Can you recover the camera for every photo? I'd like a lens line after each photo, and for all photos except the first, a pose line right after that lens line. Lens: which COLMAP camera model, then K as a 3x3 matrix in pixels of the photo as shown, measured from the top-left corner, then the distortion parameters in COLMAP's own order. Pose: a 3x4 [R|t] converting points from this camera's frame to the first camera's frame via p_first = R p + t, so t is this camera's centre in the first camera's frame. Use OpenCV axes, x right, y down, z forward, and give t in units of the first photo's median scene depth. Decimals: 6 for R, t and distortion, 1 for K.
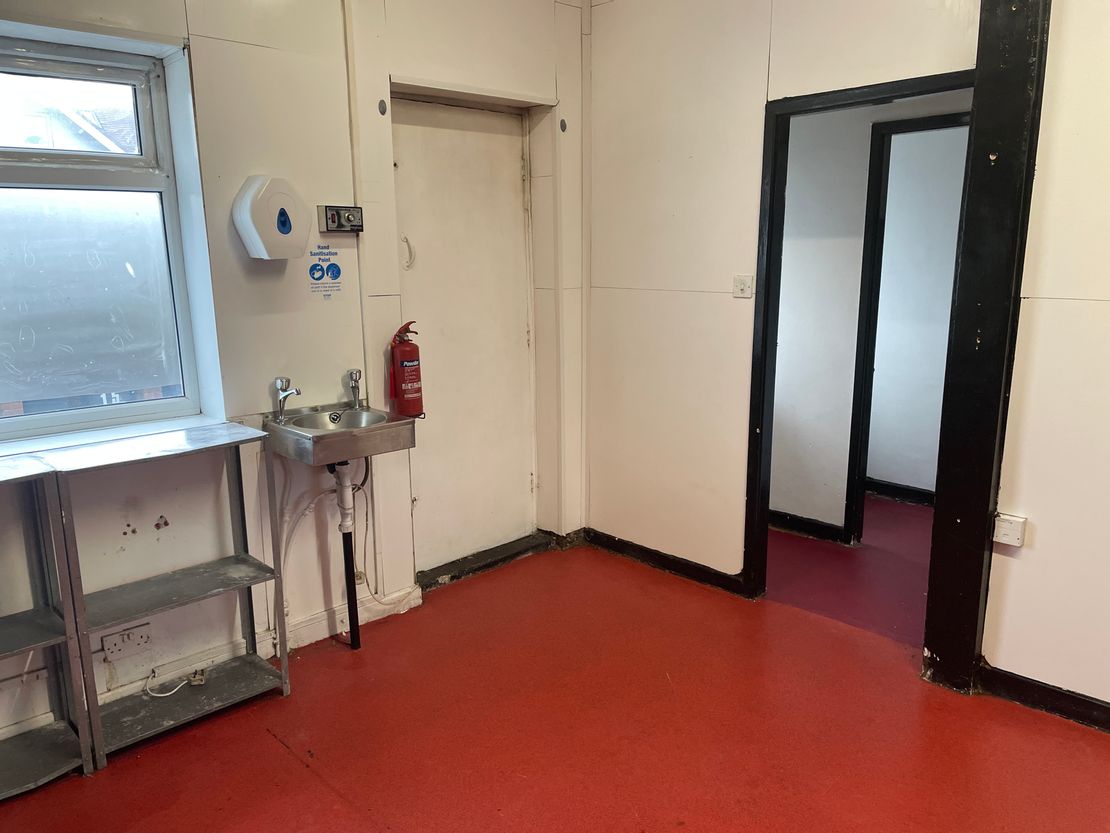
lens RADIAL K [[836.5, 0, 551.8], [0, 836.5, 421.5], [0, 0, 1]] dist [0.093678, -0.107734]
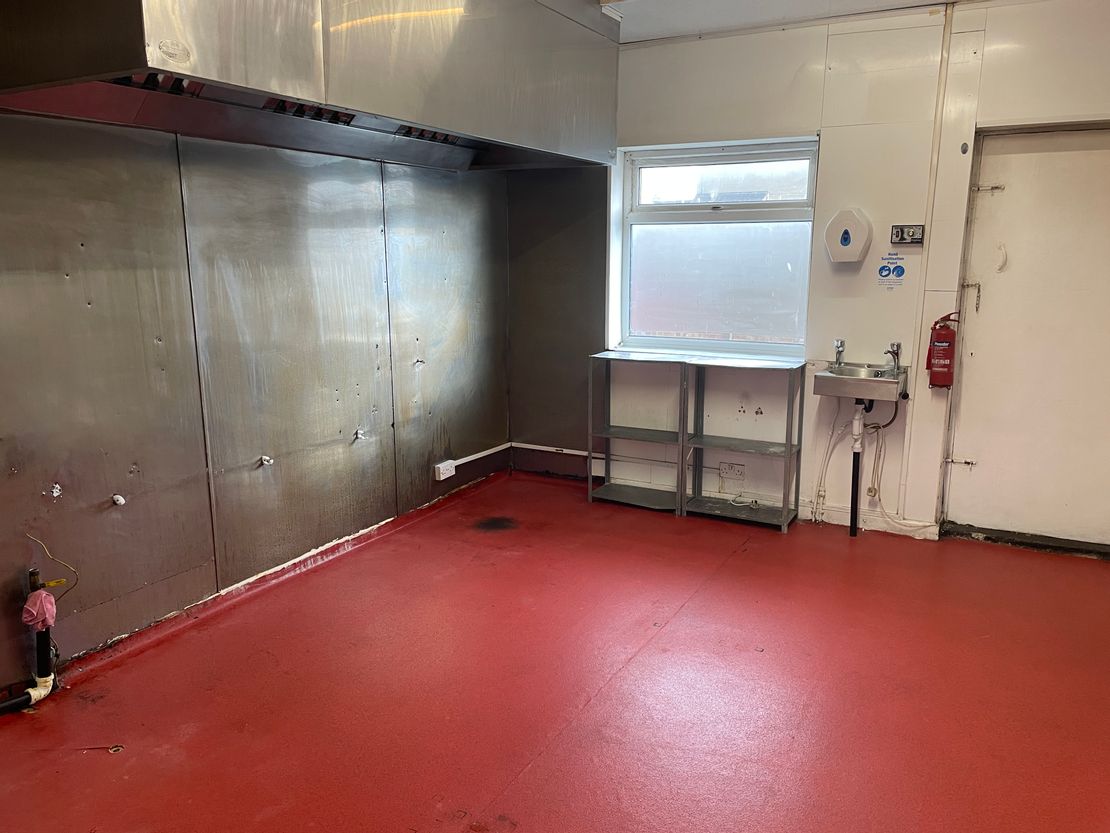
lens RADIAL K [[836.5, 0, 551.8], [0, 836.5, 421.5], [0, 0, 1]] dist [0.093678, -0.107734]
pose [[0.295088, 0.199304, -0.934452, 0.960188], [-0.203512, 0.968671, 0.142336, -0.019344], [0.933545, 0.148171, 0.326404, 0.035820]]
